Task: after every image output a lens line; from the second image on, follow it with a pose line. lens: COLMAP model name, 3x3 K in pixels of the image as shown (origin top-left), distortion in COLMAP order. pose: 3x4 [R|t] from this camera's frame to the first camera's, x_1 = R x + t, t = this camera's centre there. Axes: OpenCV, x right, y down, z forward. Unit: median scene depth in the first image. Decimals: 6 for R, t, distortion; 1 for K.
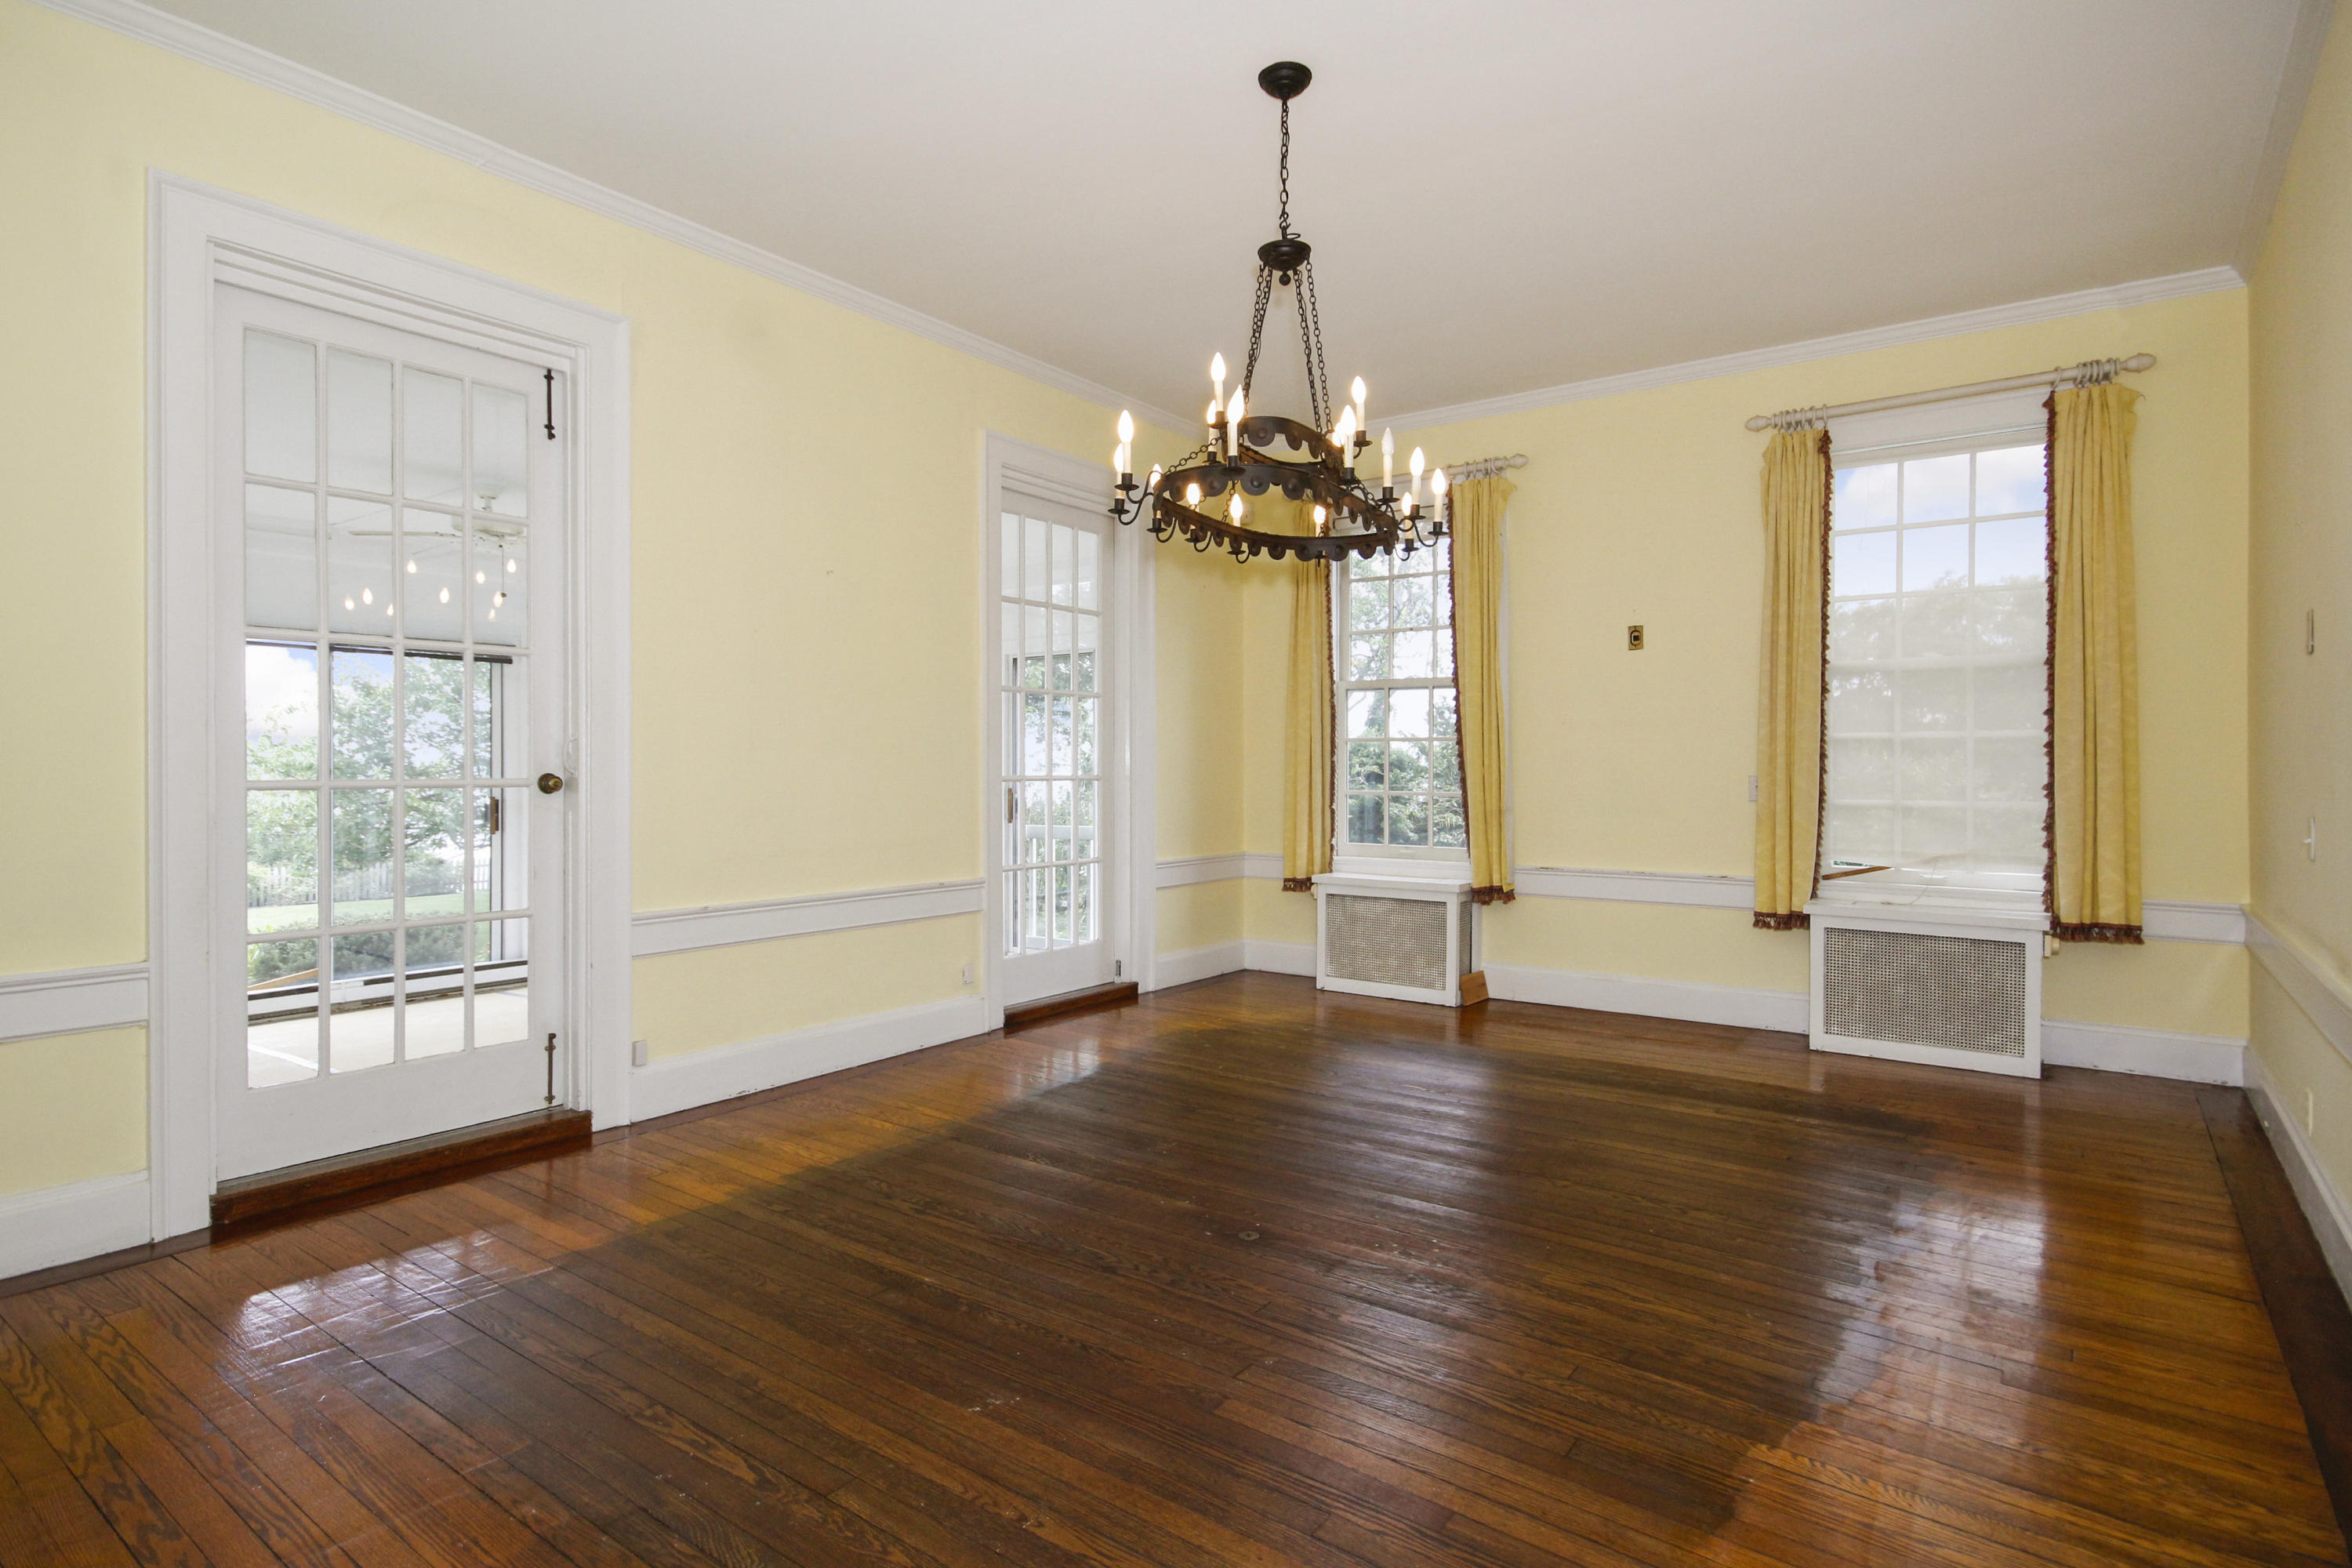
lens RADIAL K [[1214.8, 0, 1177.5], [0, 1214.8, 763.9], [0, 0, 1]] dist [0.003405, -0.003399]
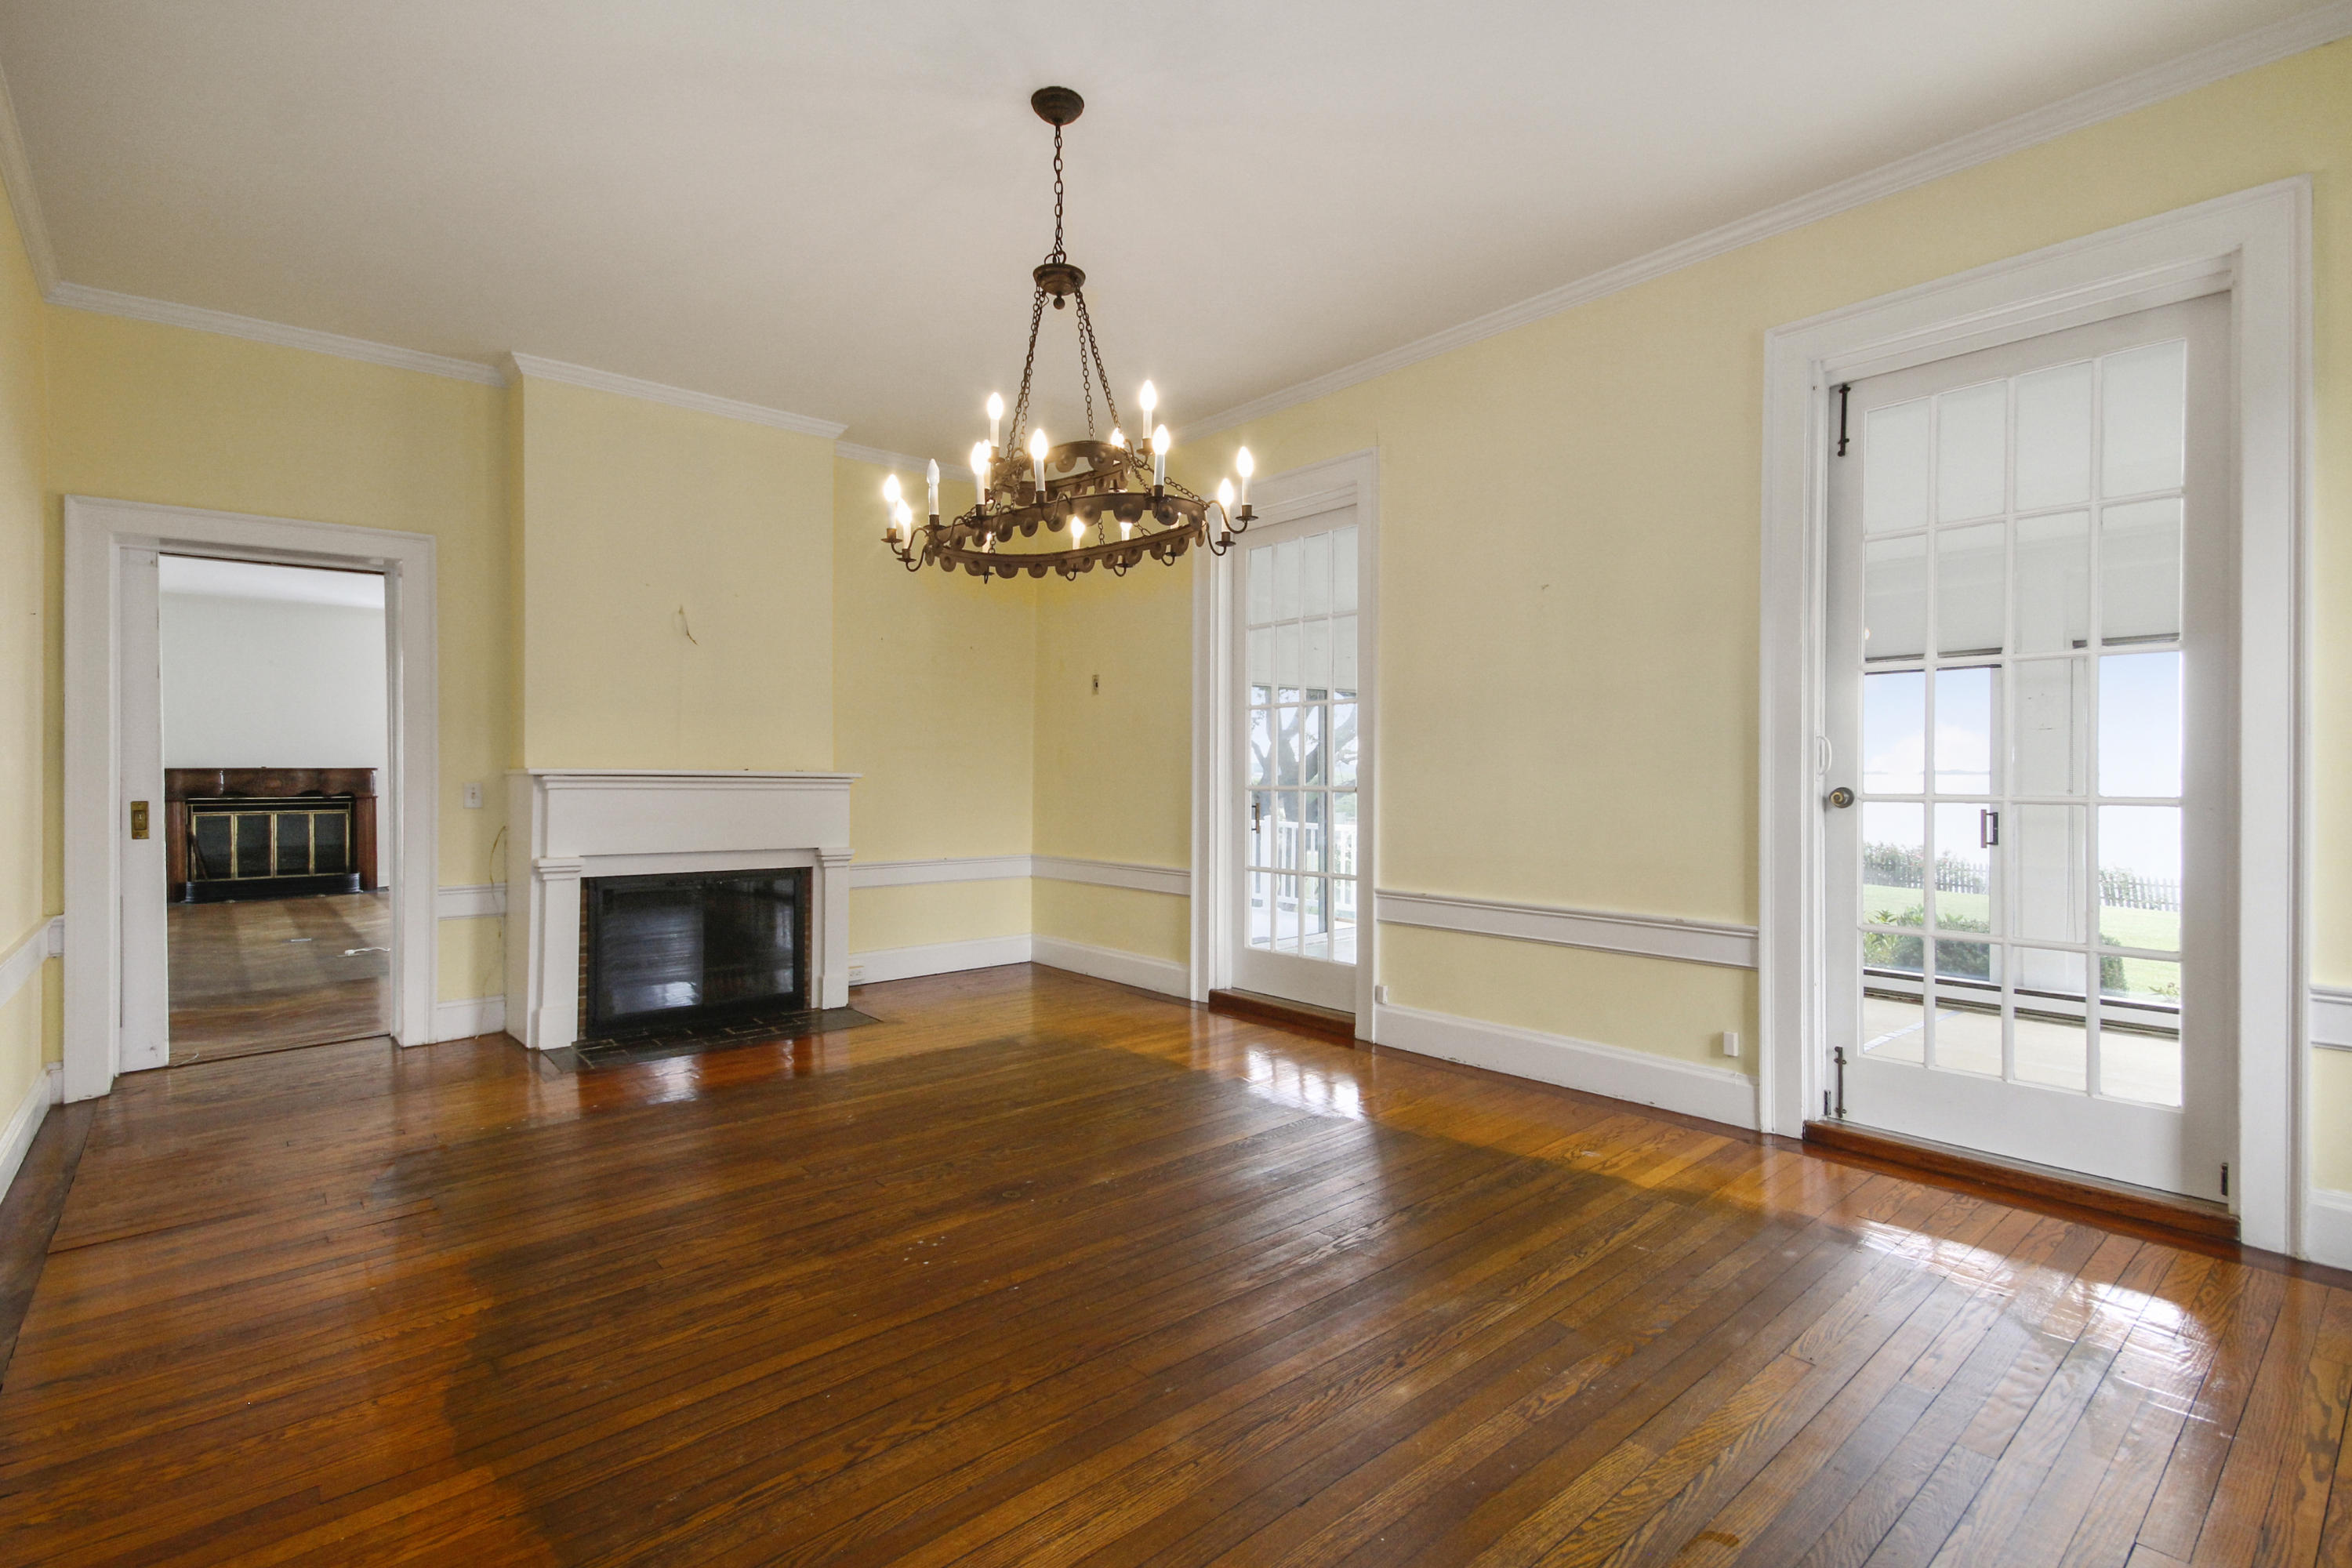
lens RADIAL K [[1084.1, 0, 1178.4], [0, 1084.1, 781.9], [0, 0, 1]] dist [0.003095, -0.002829]
pose [[-0.210805, 0.008380, -0.977492, 0.901037], [-0.003596, 0.999950, 0.009348, -0.005453], [0.977522, 0.005486, -0.210764, 1.217769]]
